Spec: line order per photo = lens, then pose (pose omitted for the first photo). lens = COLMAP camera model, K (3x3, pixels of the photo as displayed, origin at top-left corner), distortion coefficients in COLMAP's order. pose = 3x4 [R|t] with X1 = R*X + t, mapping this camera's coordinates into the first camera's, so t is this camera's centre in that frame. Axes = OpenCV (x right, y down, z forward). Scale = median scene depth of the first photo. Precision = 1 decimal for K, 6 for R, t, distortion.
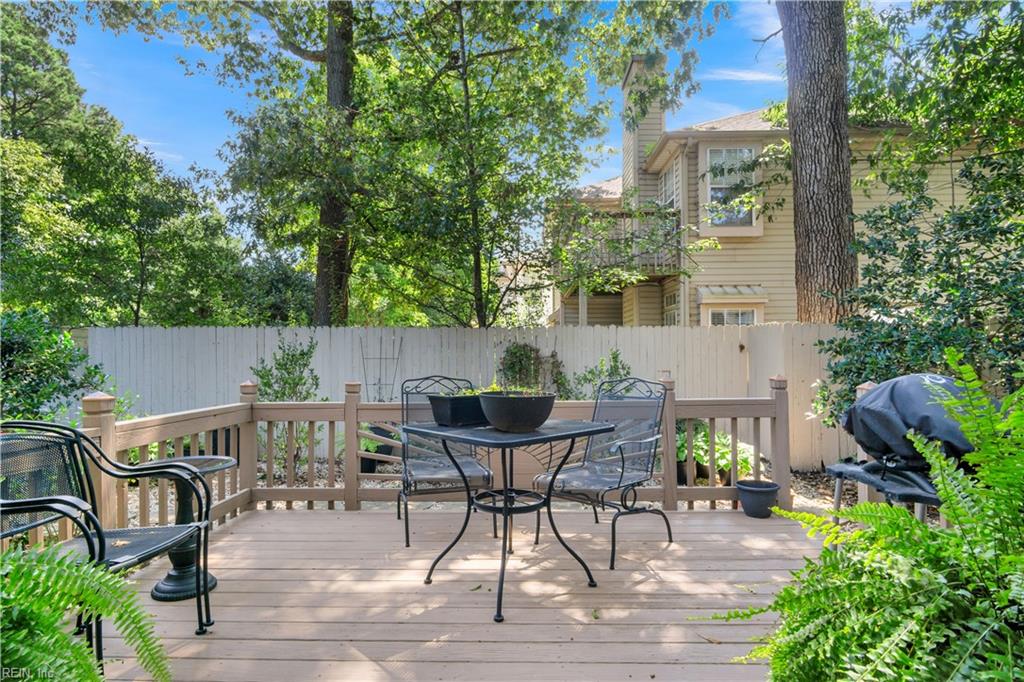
lens RADIAL K [[563.2, 0, 506.1], [0, 563.2, 338.1], [0, 0, 1]] dist [-0.001849, -0.001368]
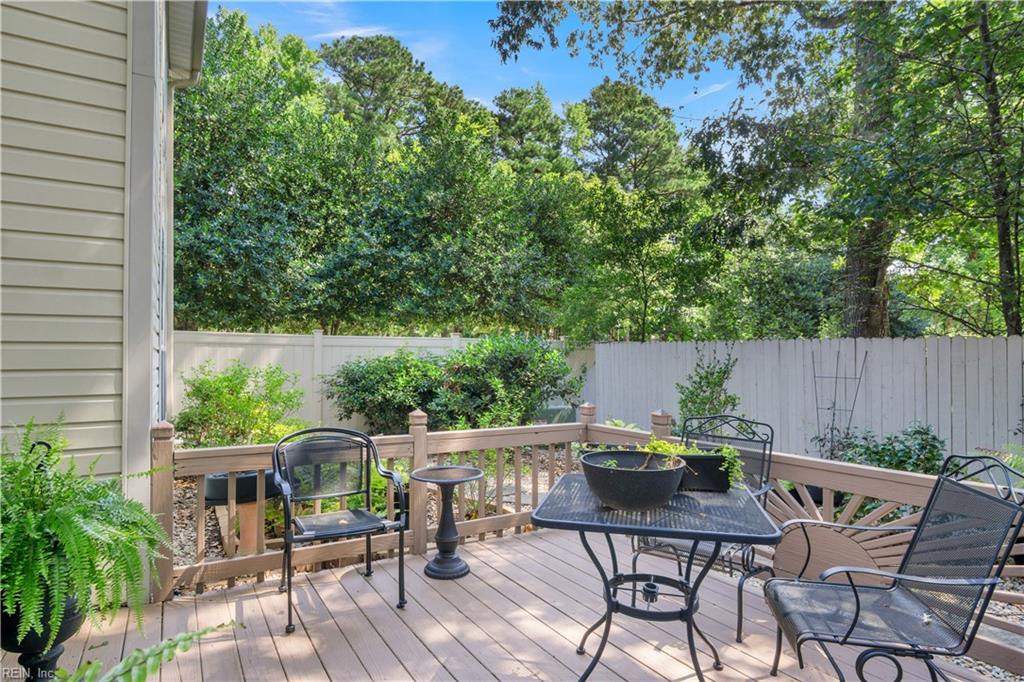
lens RADIAL K [[563.2, 0, 511.3], [0, 563.2, 348.8], [0, 0, 1]] dist [-0.001849, -0.001368]
pose [[0.537087, -0.003329, -0.843521, 0.116931], [0.021531, 0.999720, 0.009764, -0.012906], [0.843252, -0.023406, 0.537008, 0.091624]]
